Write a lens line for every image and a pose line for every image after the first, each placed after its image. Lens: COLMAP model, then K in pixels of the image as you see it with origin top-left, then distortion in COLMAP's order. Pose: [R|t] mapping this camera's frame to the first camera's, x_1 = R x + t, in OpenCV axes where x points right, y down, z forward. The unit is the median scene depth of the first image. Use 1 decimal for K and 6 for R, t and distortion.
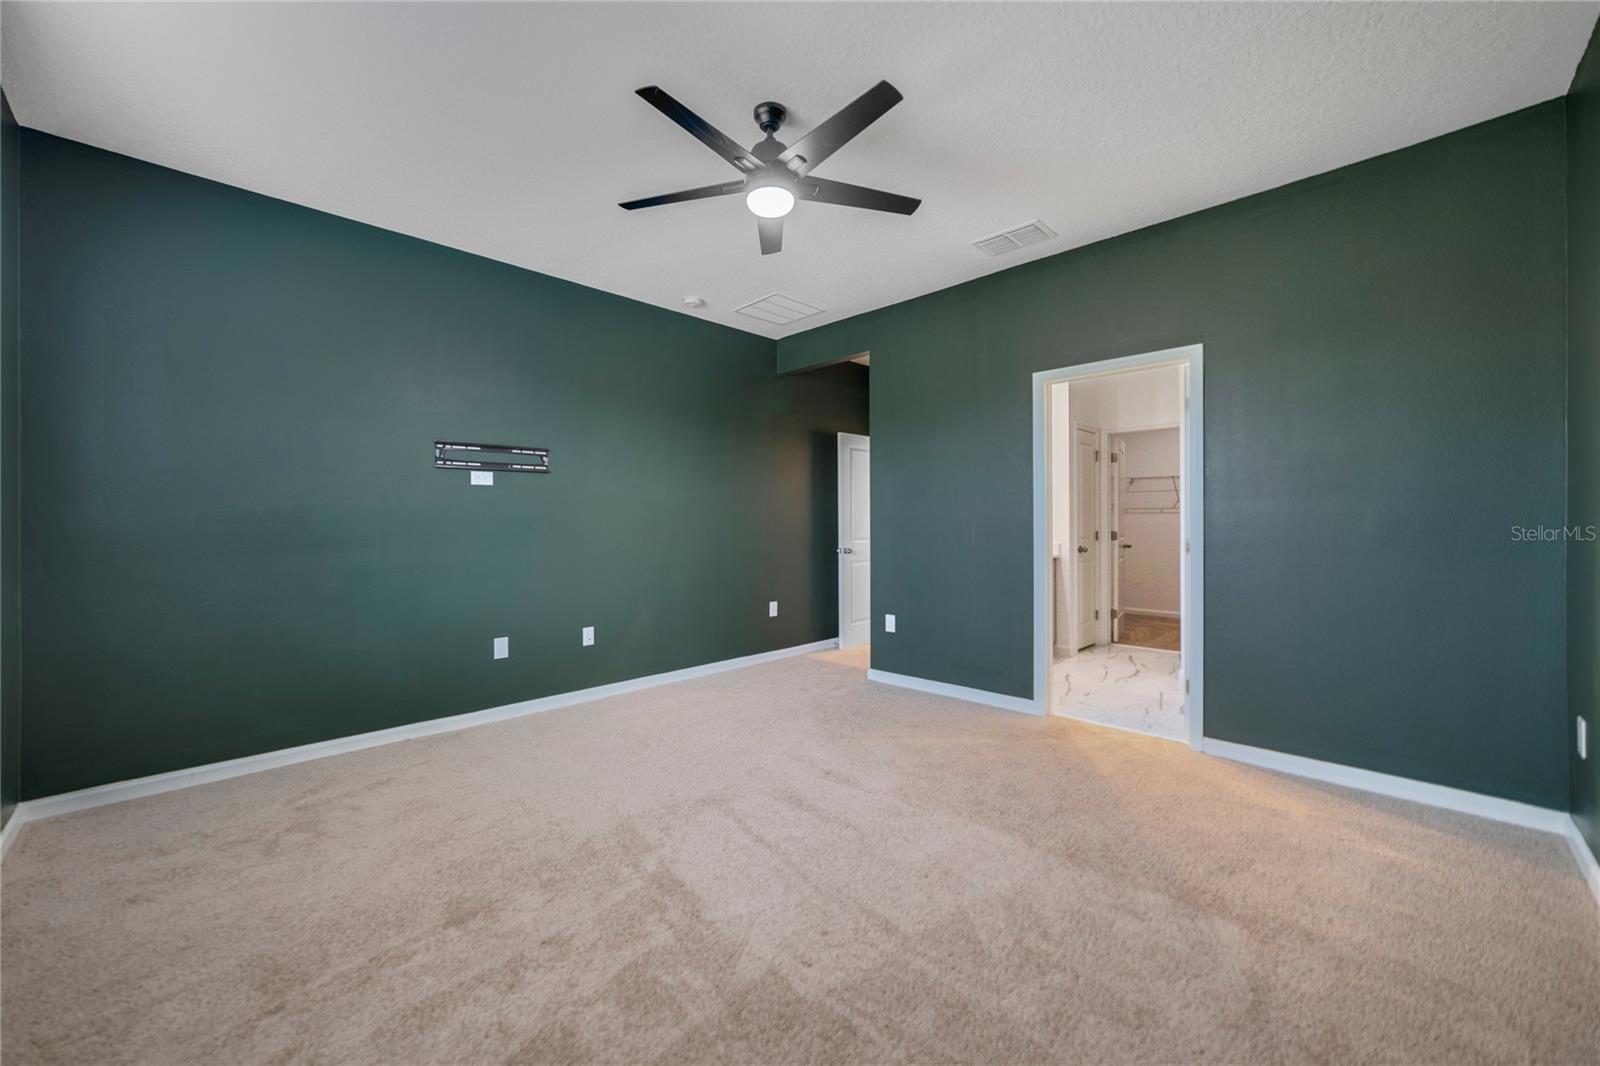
lens RADIAL K [[626.9, 0, 788.3], [0, 626.9, 530.7], [0, 0, 1]] dist [-0.028113, 0.010110]
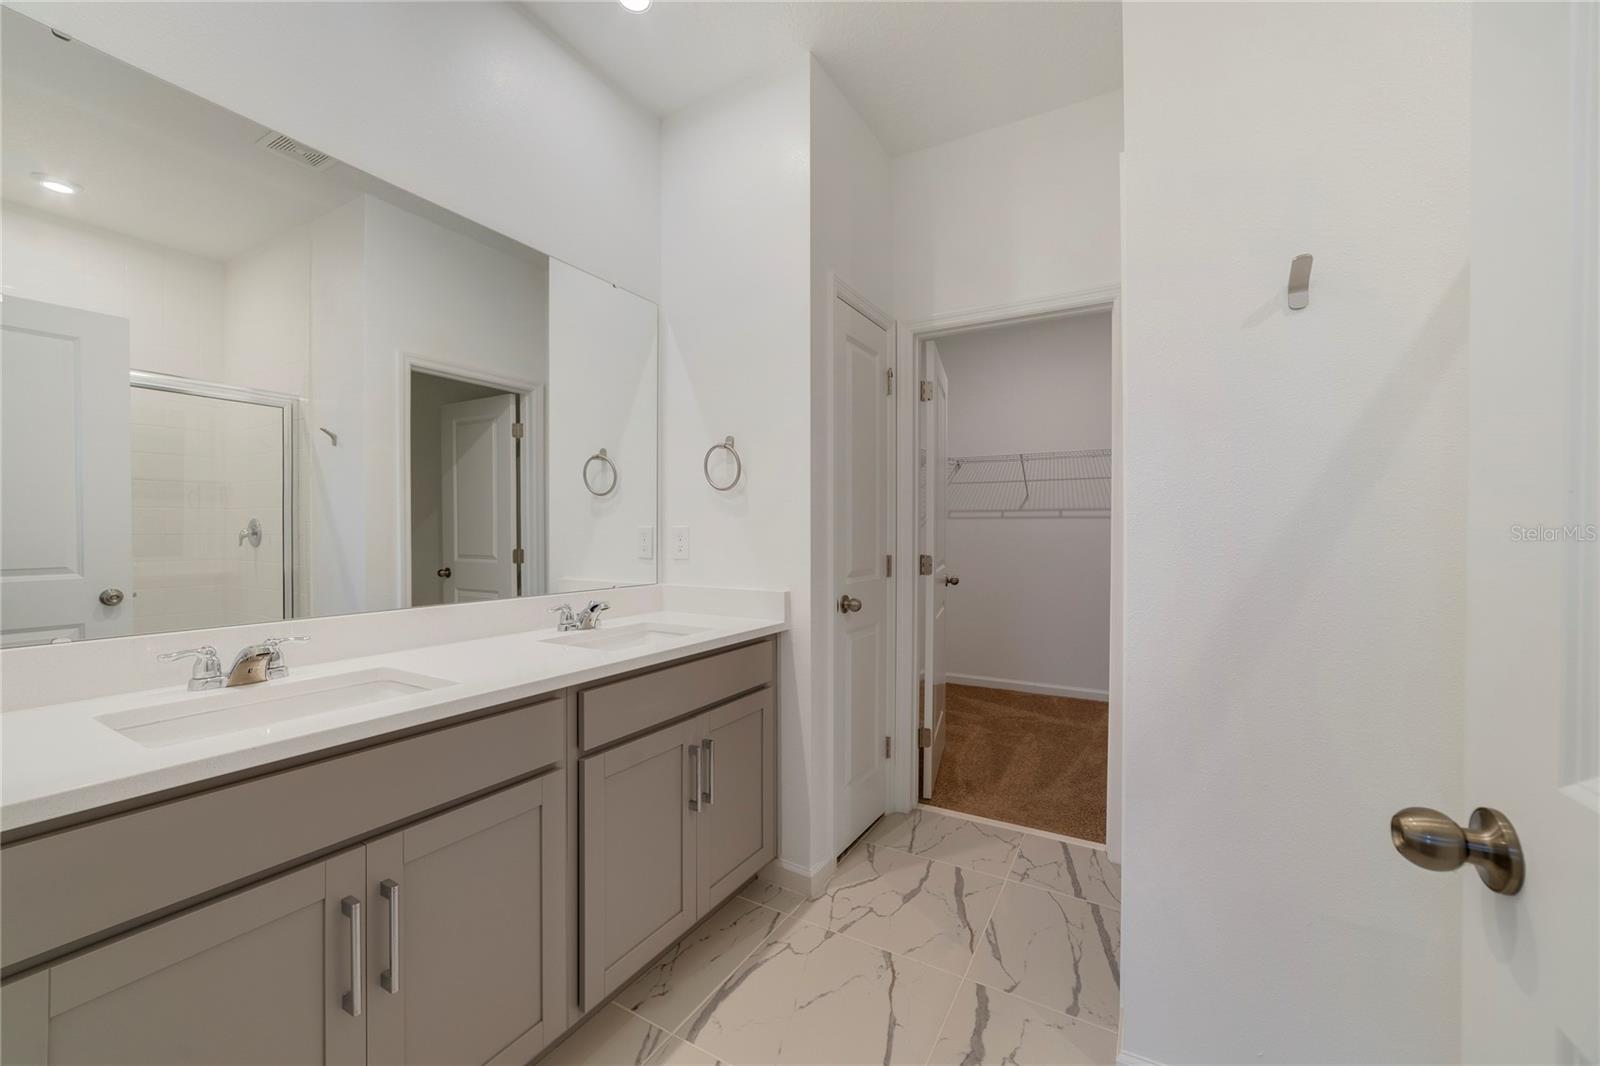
lens RADIAL K [[626.9, 0, 788.3], [0, 626.9, 530.7], [0, 0, 1]] dist [-0.028113, 0.010110]
pose [[0.968827, 0.009256, 0.247563, 0.316322], [-0.006495, 0.999907, -0.011971, -0.010764], [-0.247651, 0.009990, 0.968798, 0.588135]]
